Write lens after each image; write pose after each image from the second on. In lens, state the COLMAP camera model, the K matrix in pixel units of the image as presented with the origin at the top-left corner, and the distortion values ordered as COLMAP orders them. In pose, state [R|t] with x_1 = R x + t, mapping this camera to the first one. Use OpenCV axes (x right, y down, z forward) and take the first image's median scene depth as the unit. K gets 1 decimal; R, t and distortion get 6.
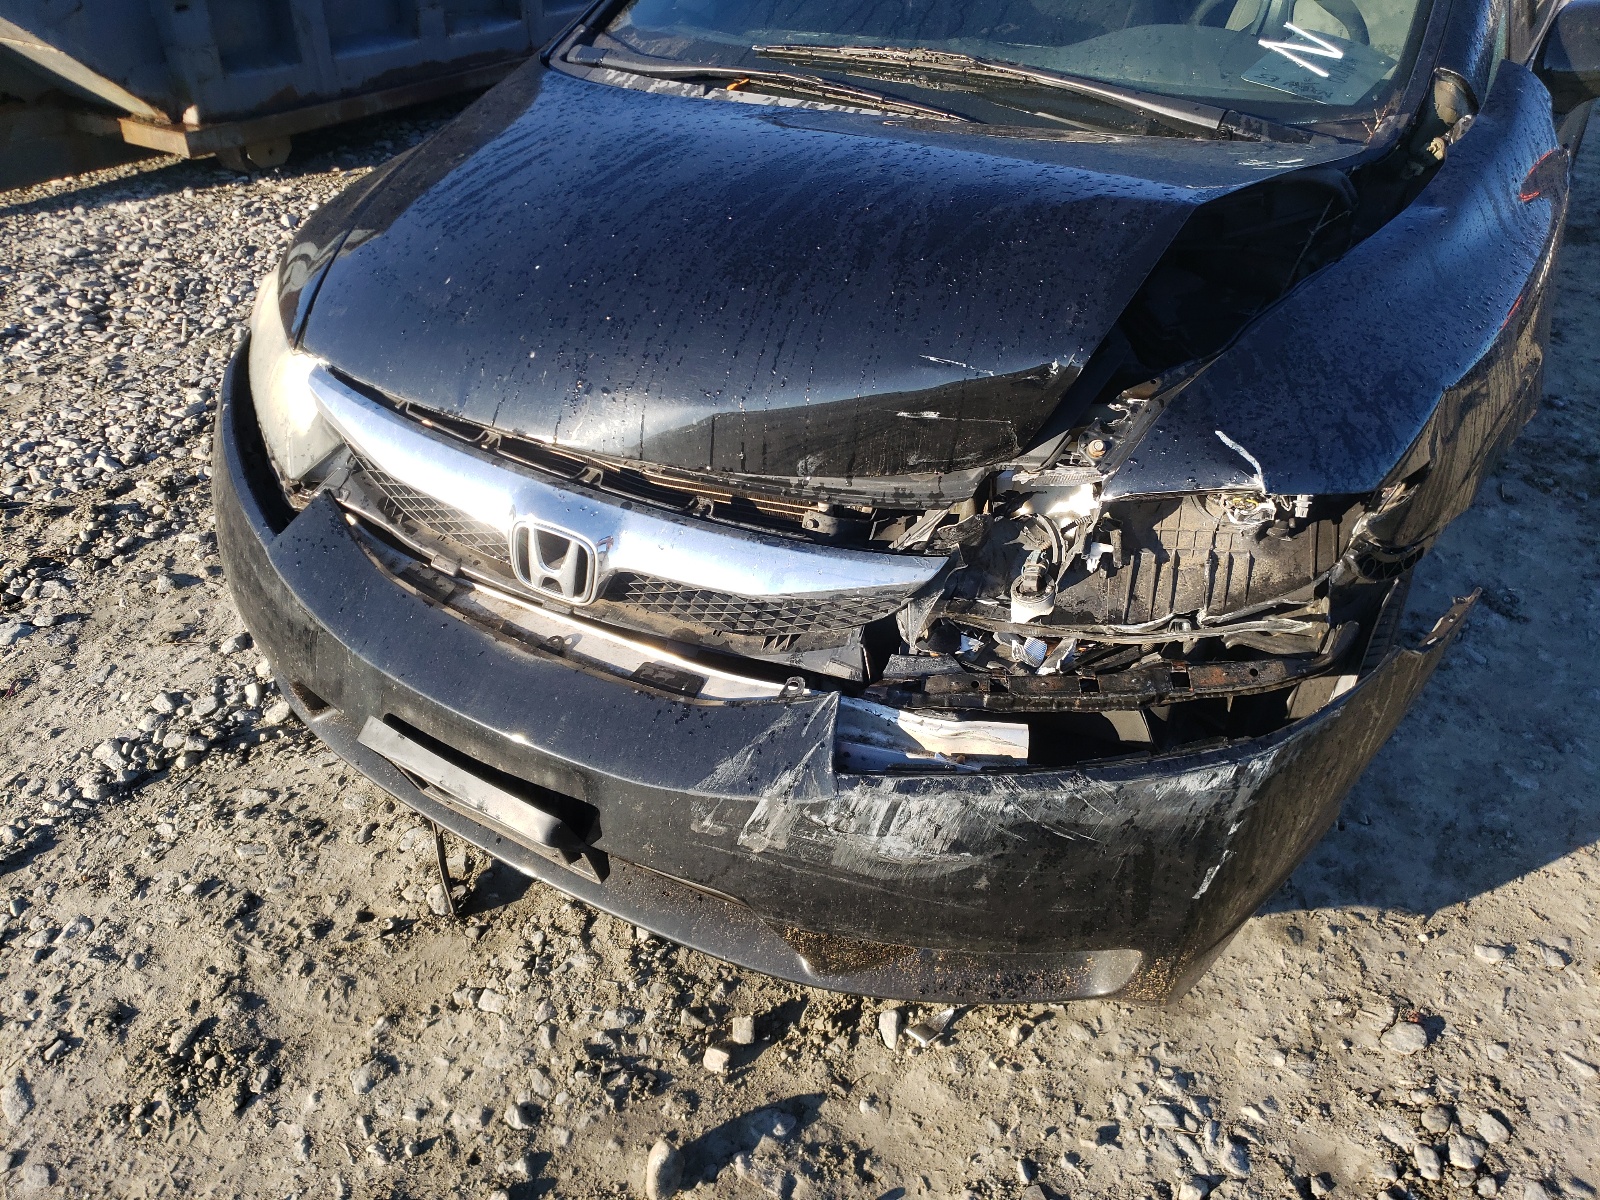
lens RADIAL K [[1219.8, 0, 800.1], [0, 1219.8, 601.4], [0, 0, 1]] dist [-0.006899, -0.006739]
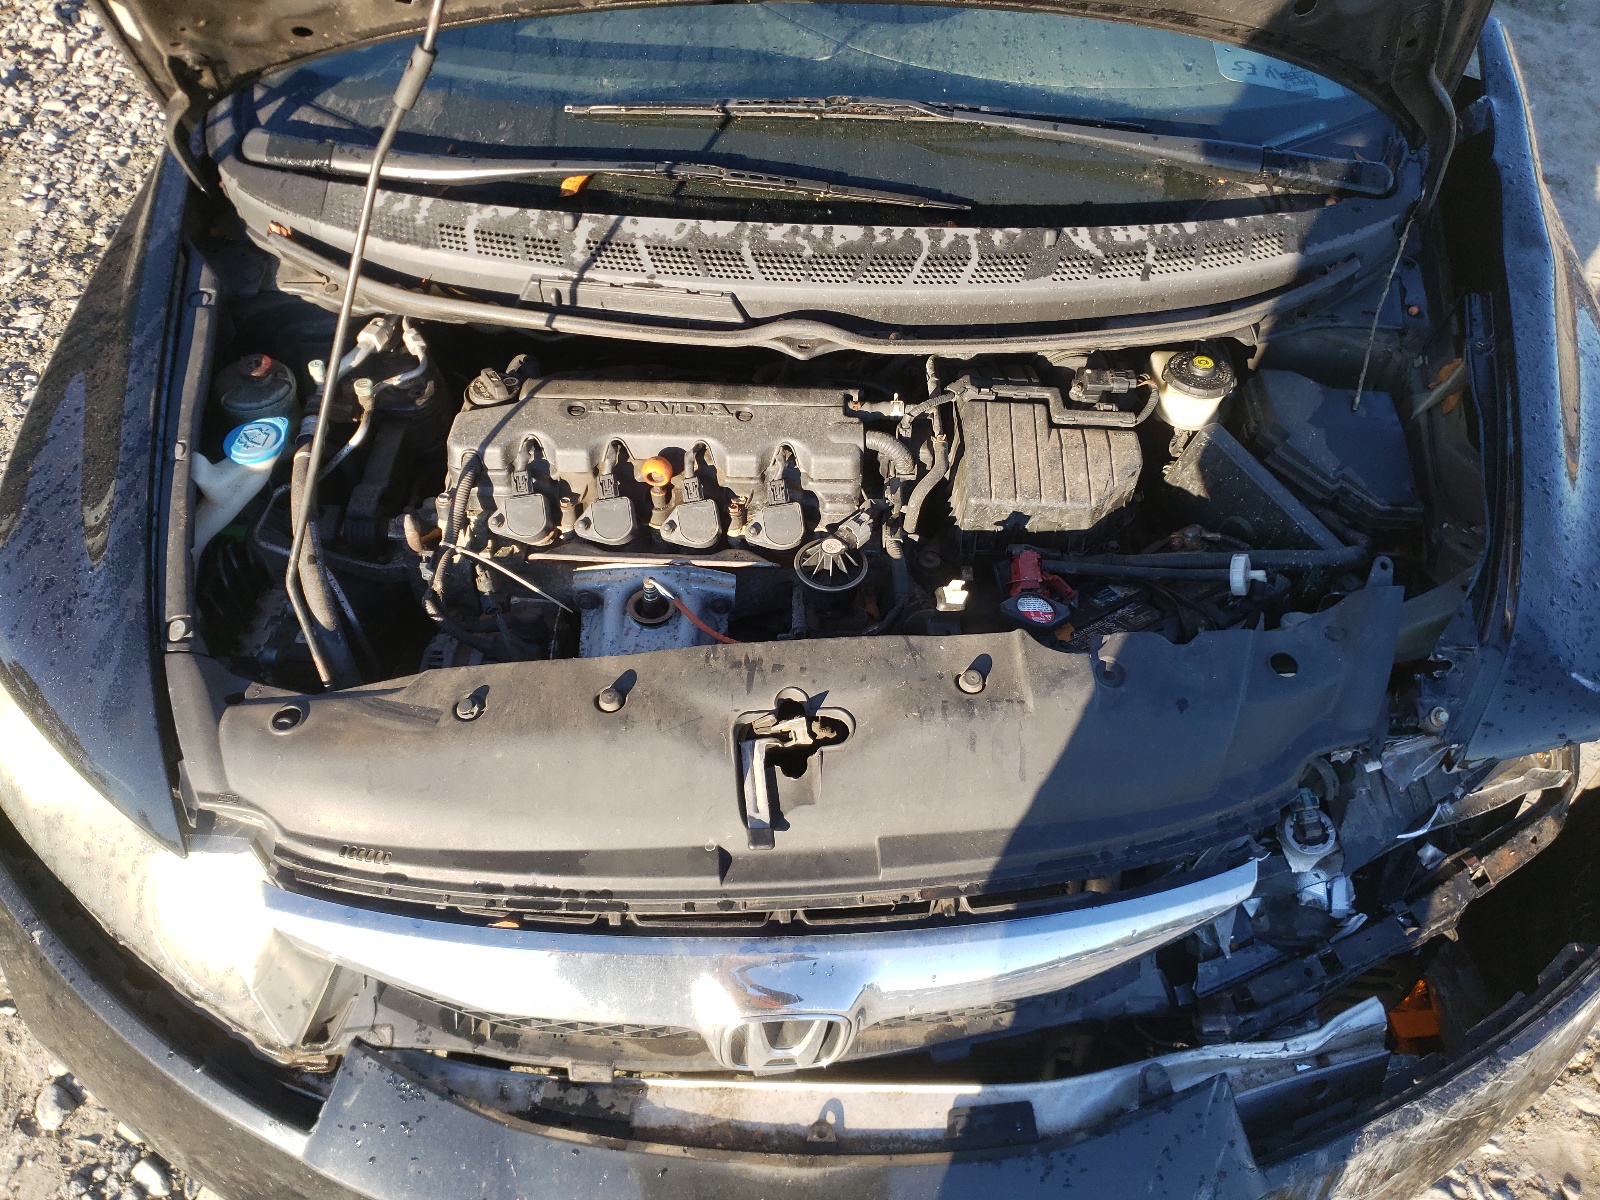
lens RADIAL K [[1219.8, 0, 800.5], [0, 1219.8, 598.6], [0, 0, 1]] dist [-0.006899, -0.006739]
pose [[0.870265, -0.349867, 0.346744, -0.337295], [0.262552, 0.925067, 0.274442, -0.452712], [-0.416779, -0.147799, 0.896912, 0.353490]]
